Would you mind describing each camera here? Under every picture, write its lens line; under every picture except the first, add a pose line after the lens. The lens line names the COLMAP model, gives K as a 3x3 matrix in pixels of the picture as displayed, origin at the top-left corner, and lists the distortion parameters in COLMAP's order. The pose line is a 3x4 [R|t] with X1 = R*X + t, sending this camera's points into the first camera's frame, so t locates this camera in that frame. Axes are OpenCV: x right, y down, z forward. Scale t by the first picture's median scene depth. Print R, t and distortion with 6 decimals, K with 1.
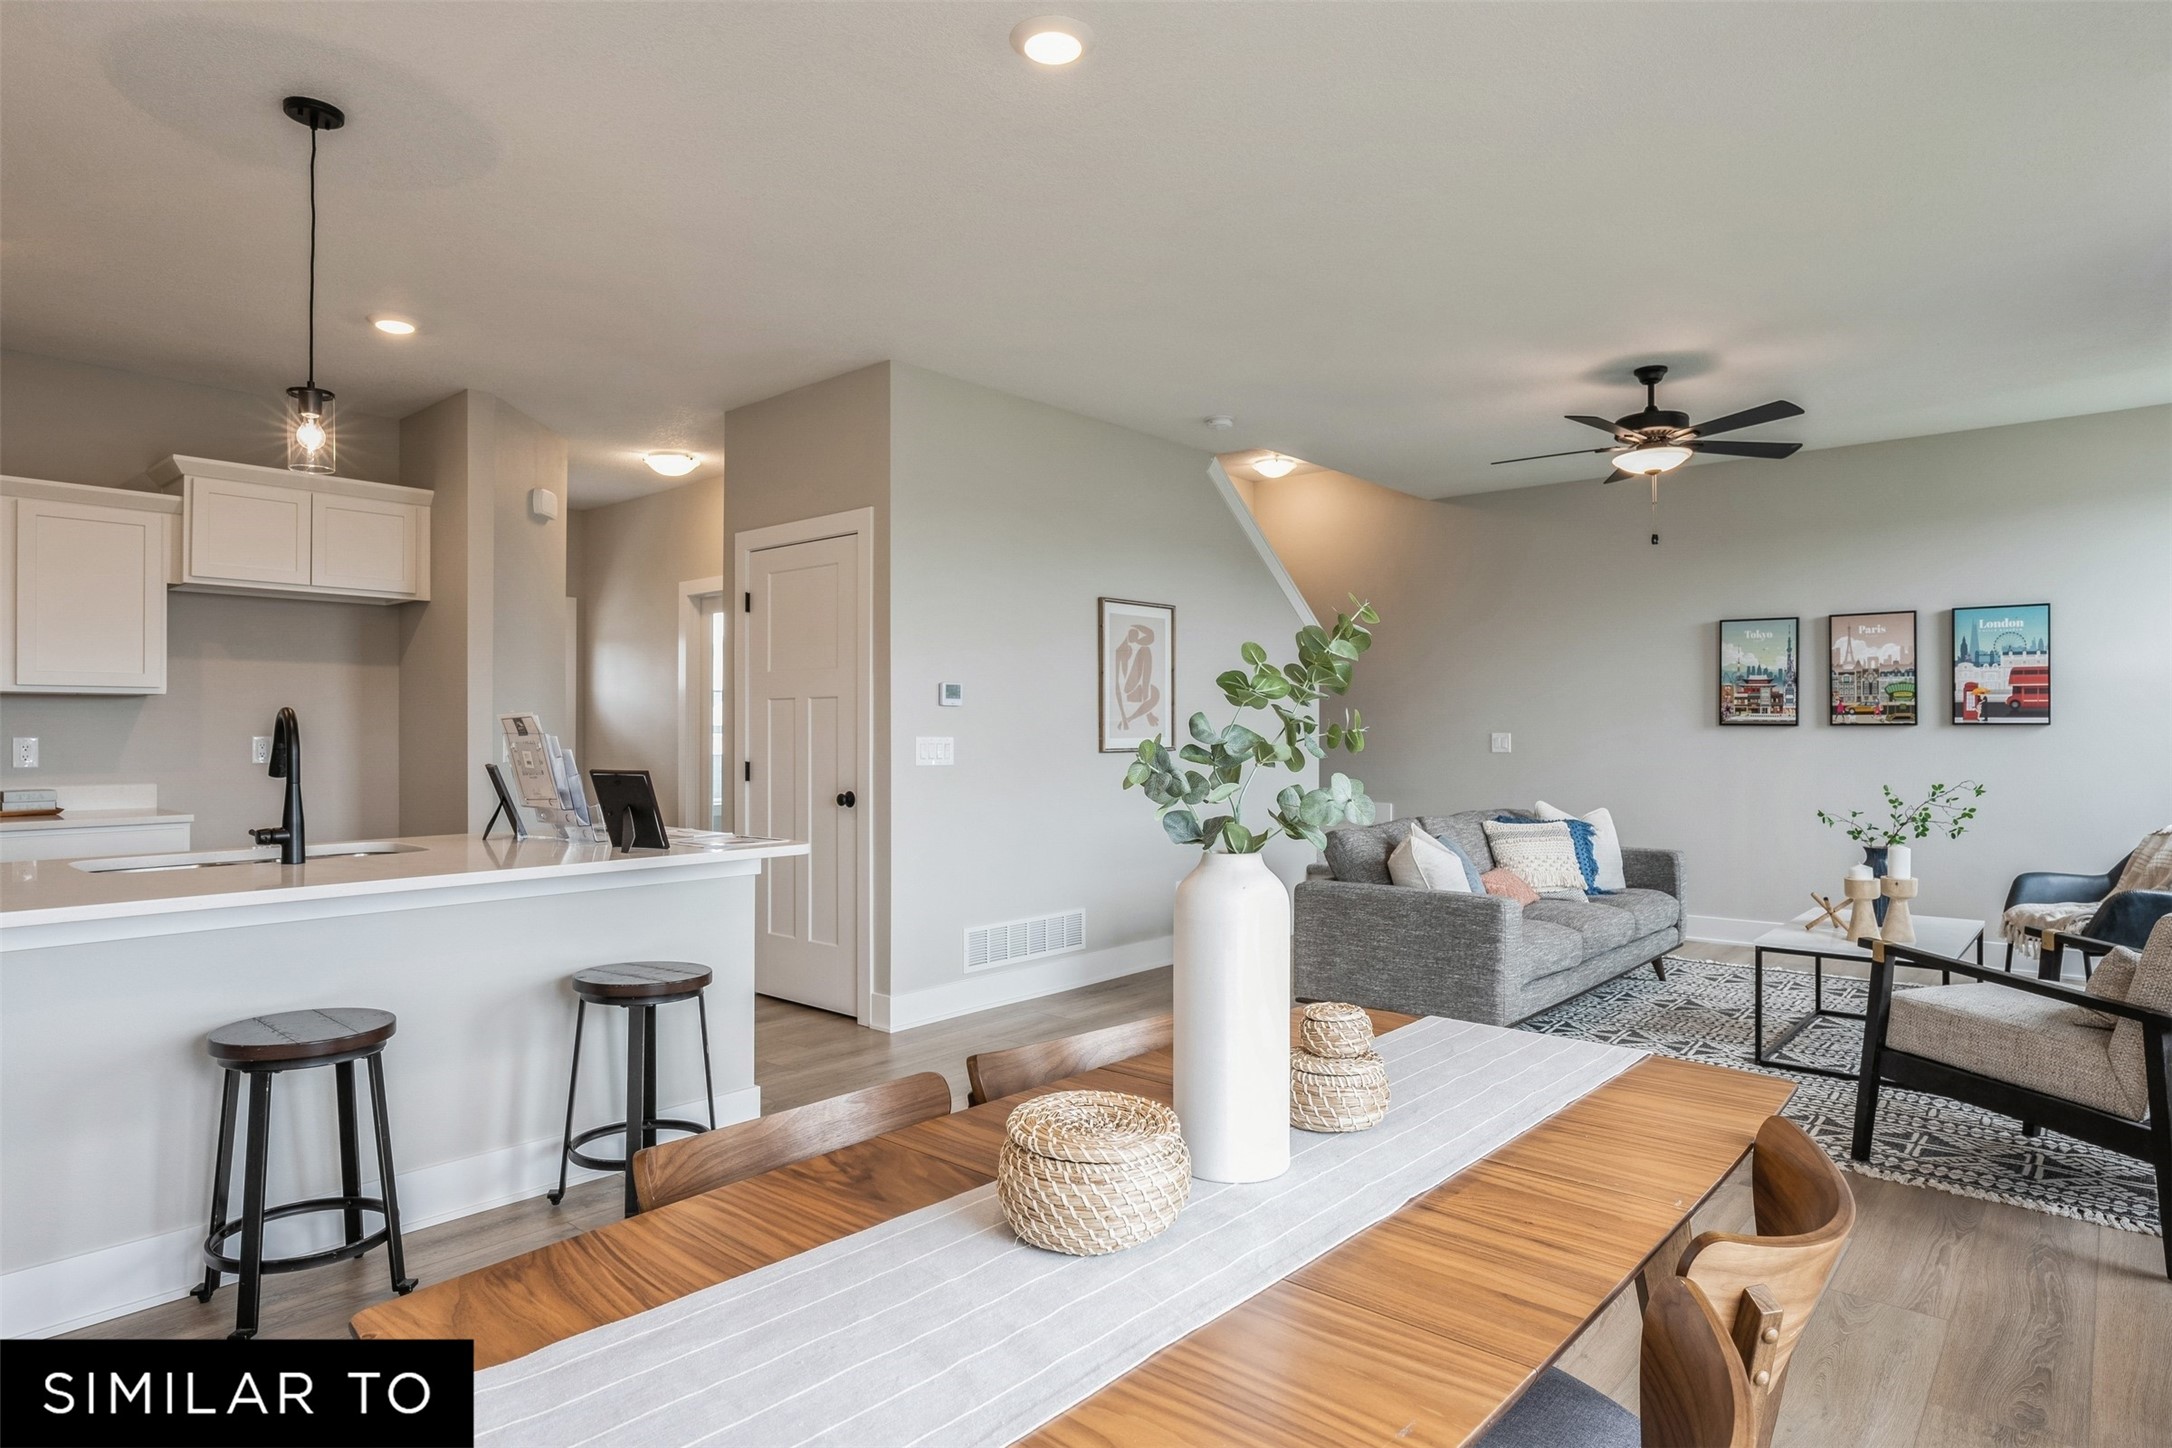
lens RADIAL K [[1240.9, 0, 1083.5], [0, 1240.9, 715.7], [0, 0, 1]] dist [-0.024755, 0.020559]
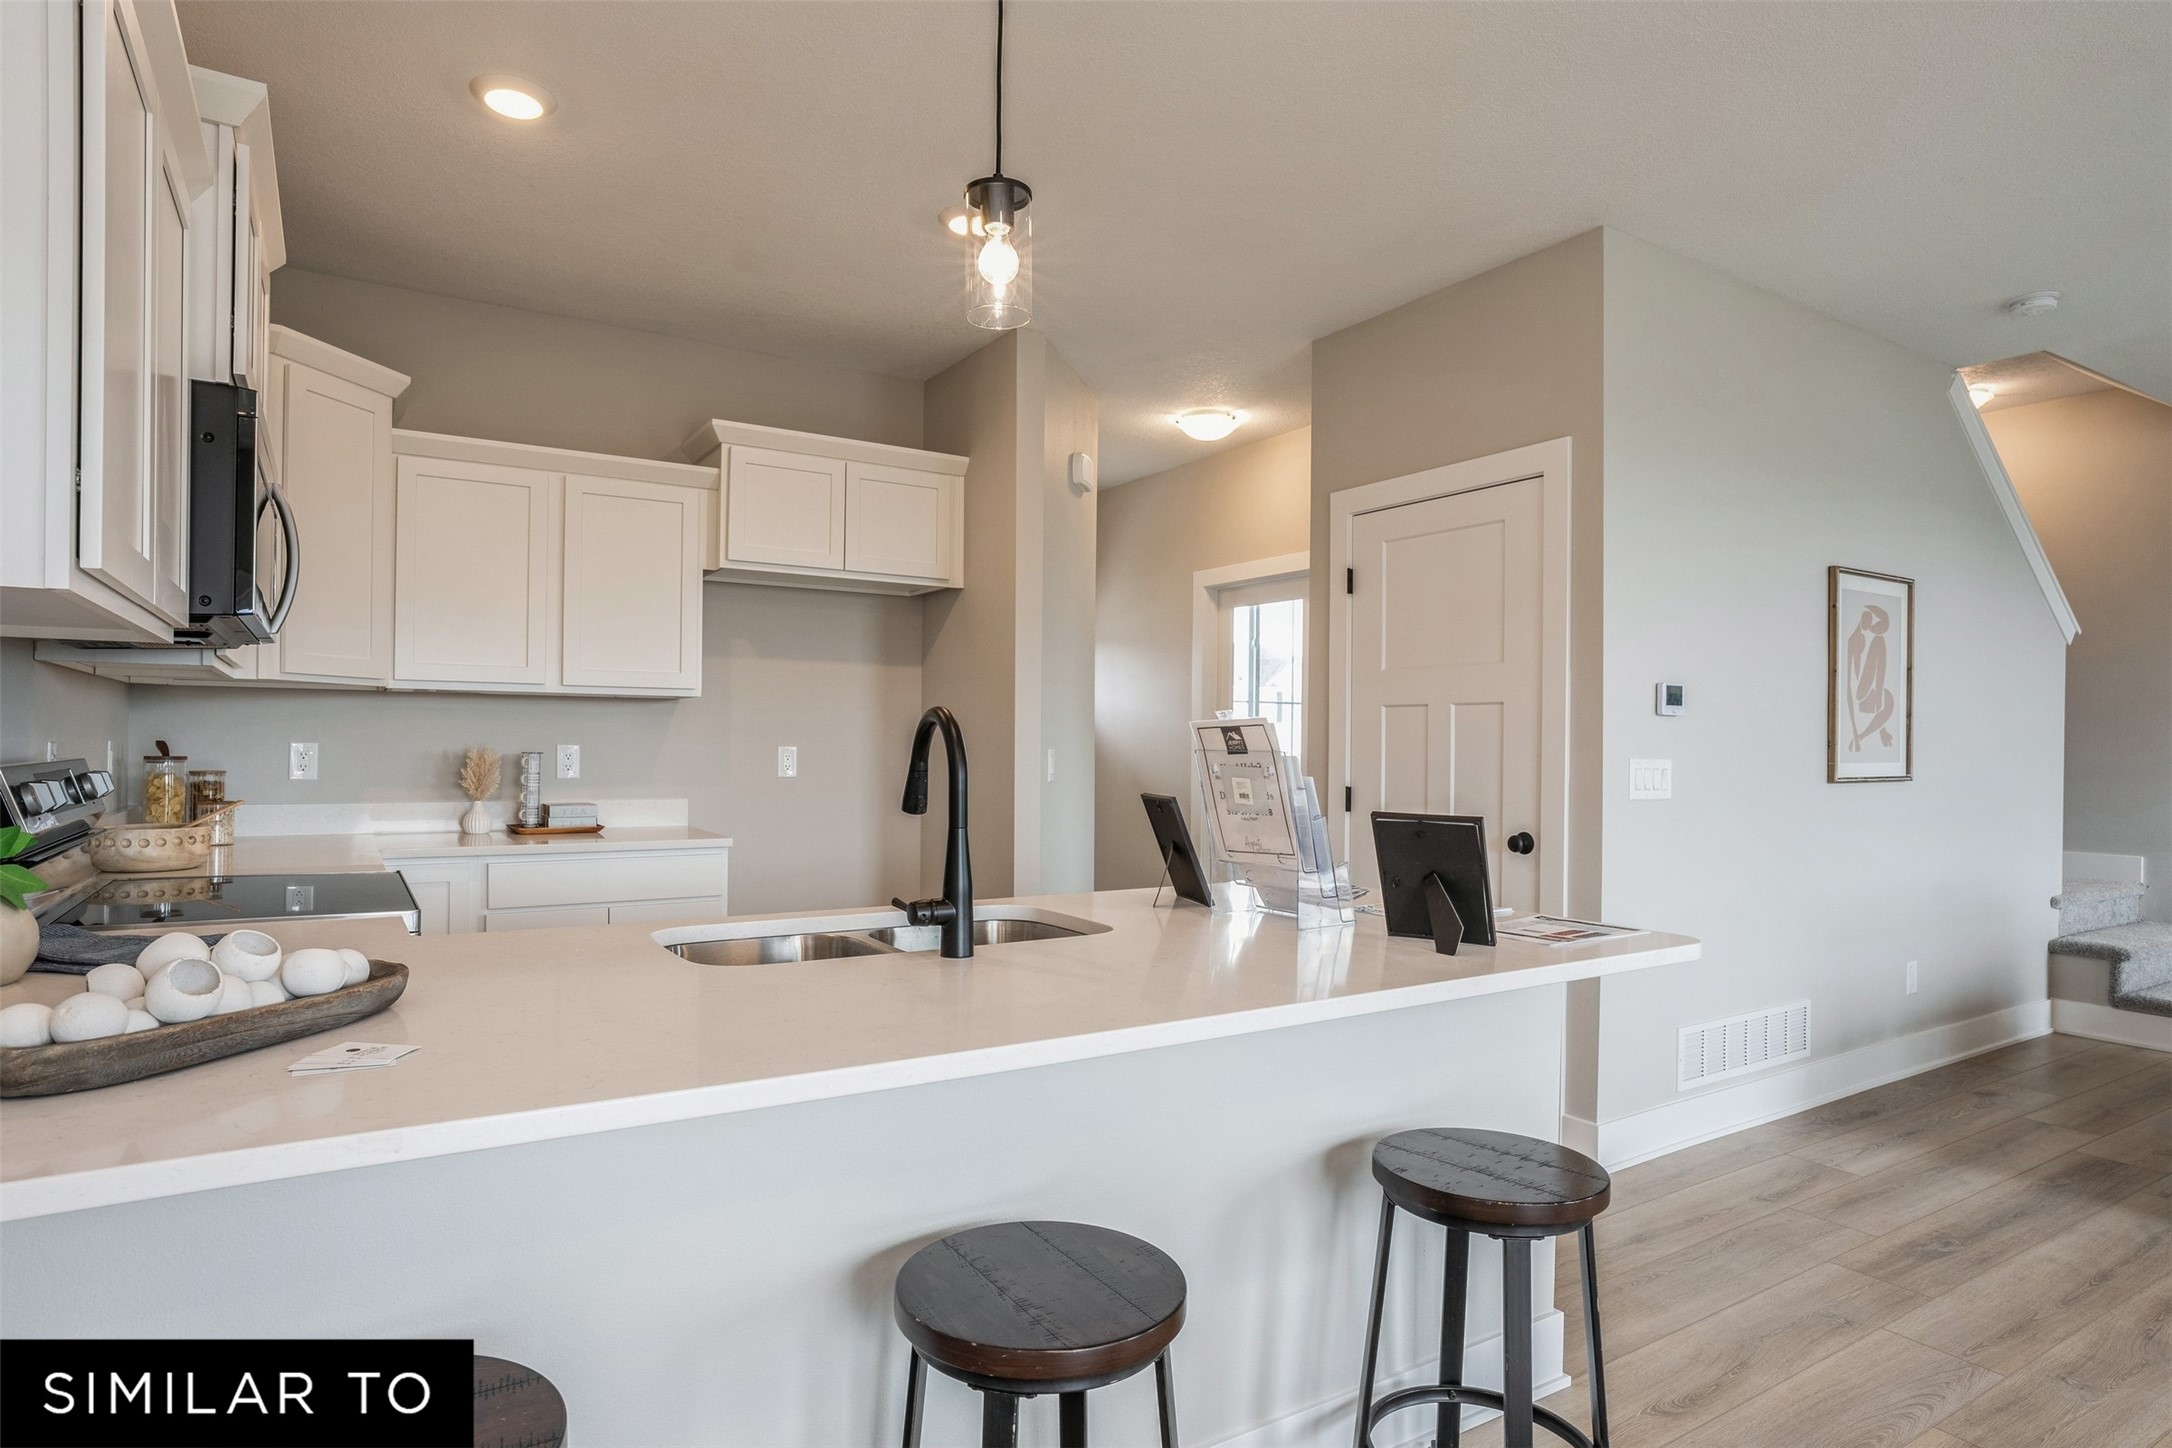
lens RADIAL K [[1240.9, 0, 1102.4], [0, 1240.9, 744.0], [0, 0, 1]] dist [-0.024755, 0.020559]
pose [[0.959857, 0.012039, -0.280231, -0.221498], [-0.008779, 0.999878, 0.012888, 0.001969], [0.280352, -0.009910, 0.959846, 0.233135]]
